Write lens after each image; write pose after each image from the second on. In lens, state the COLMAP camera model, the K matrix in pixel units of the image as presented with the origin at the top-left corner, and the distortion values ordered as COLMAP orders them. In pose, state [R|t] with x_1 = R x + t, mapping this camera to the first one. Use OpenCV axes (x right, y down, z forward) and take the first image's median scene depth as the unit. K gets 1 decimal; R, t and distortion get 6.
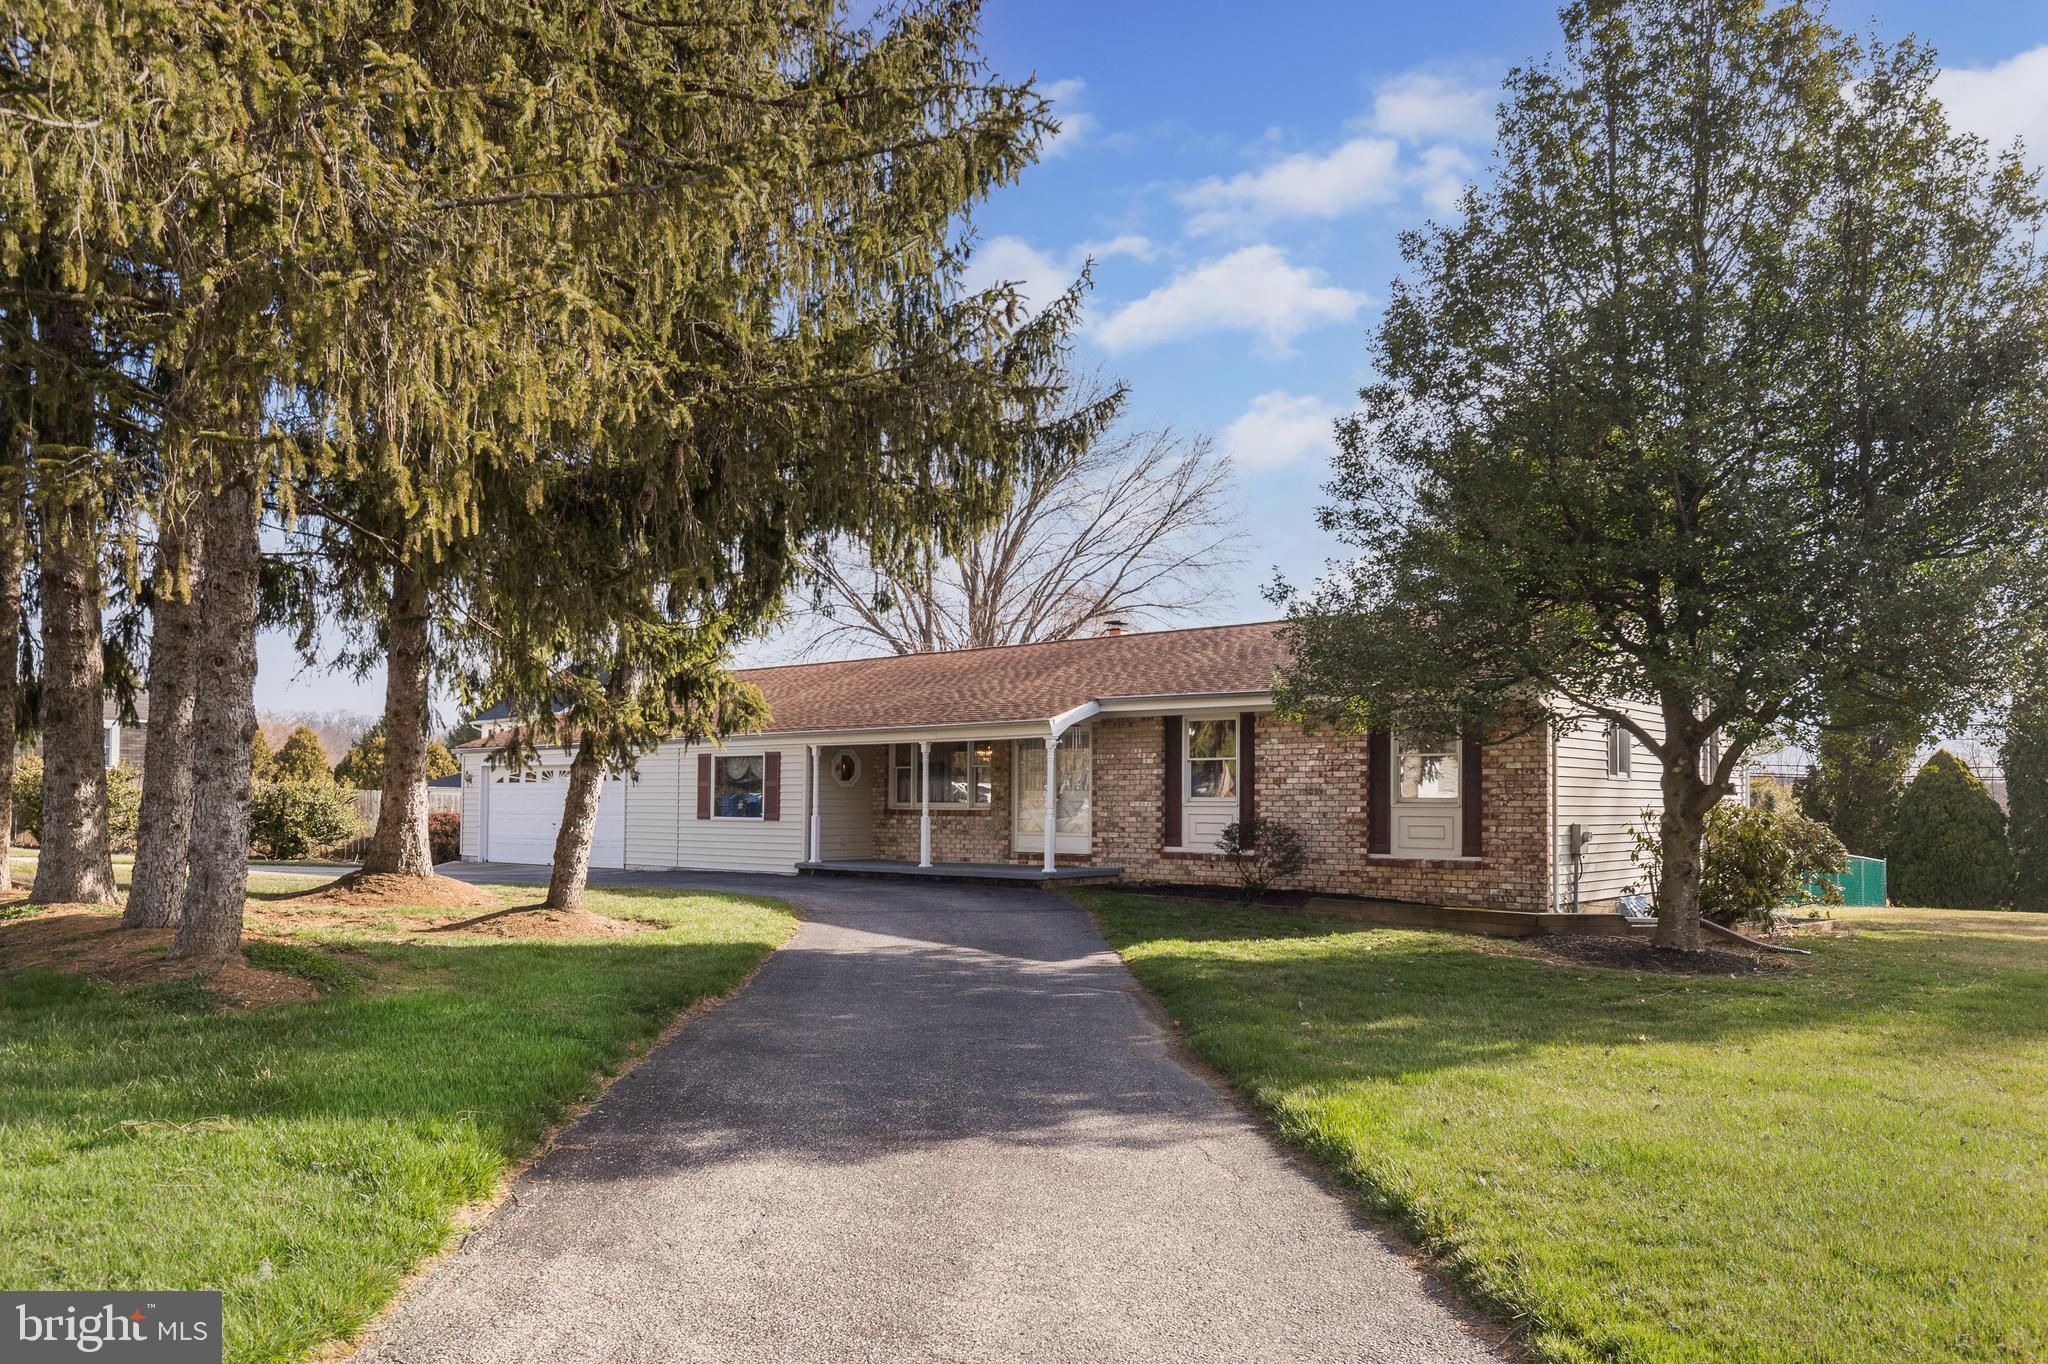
lens RADIAL K [[1424.5, 0, 1041.8], [0, 1424.5, 711.2], [0, 0, 1]] dist [0.001307, 0.000114]
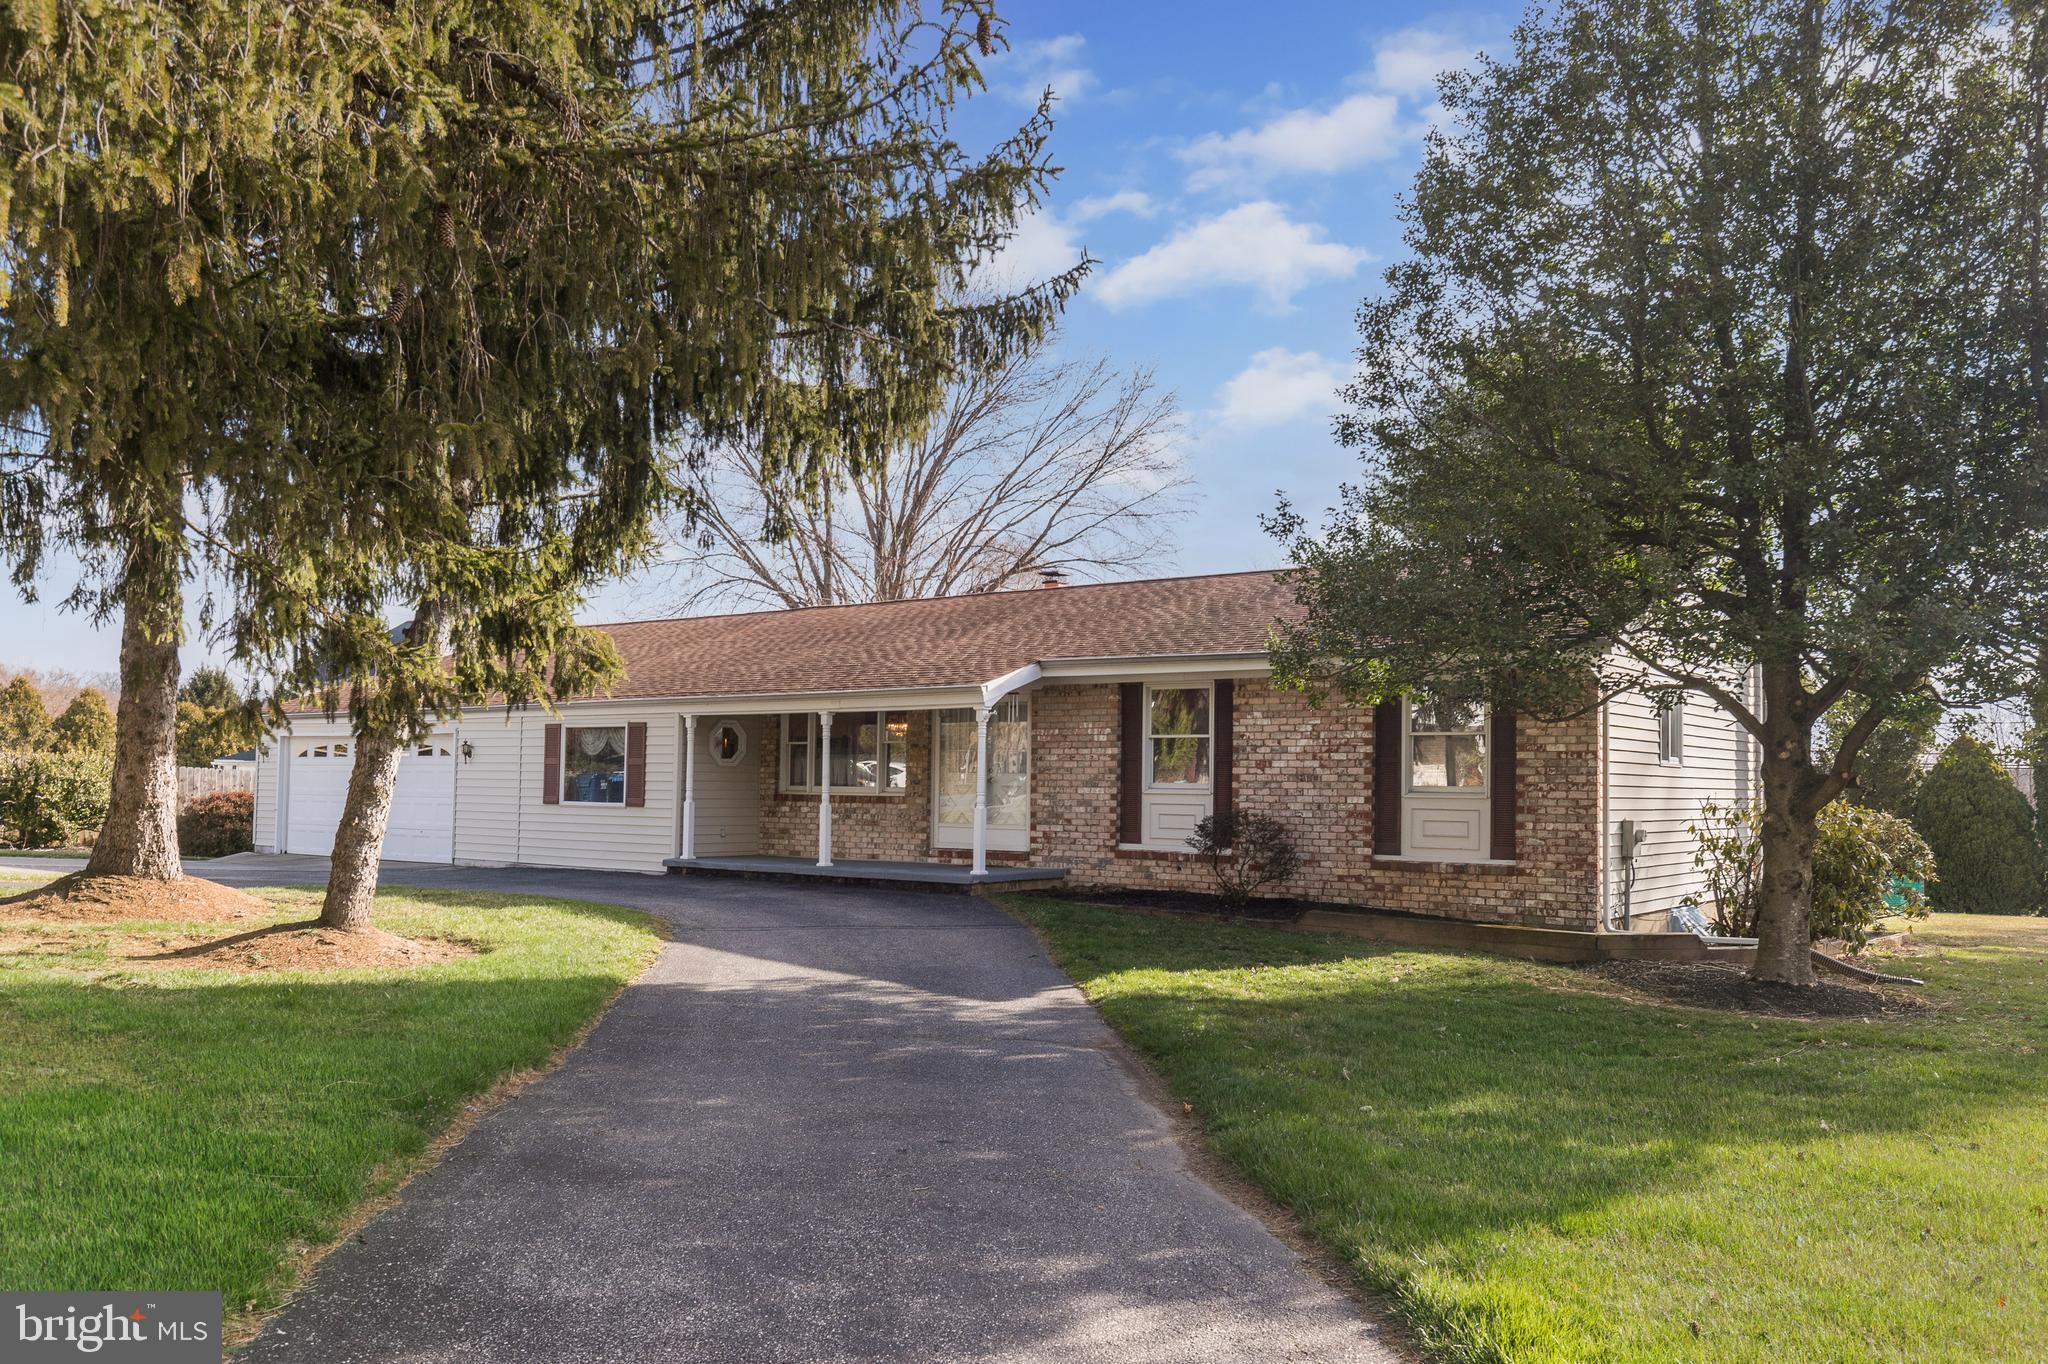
lens RADIAL K [[1617.0, 0, 1024.0], [0, 1617.0, 682.0], [0, 0, 1]] dist [-0.005792, 0.000109]
pose [[0.999022, 0.011197, 0.042786, -0.012729], [-0.011223, 0.999937, 0.000359, 0.004374], [-0.042779, -0.000839, 0.999084, 0.109720]]
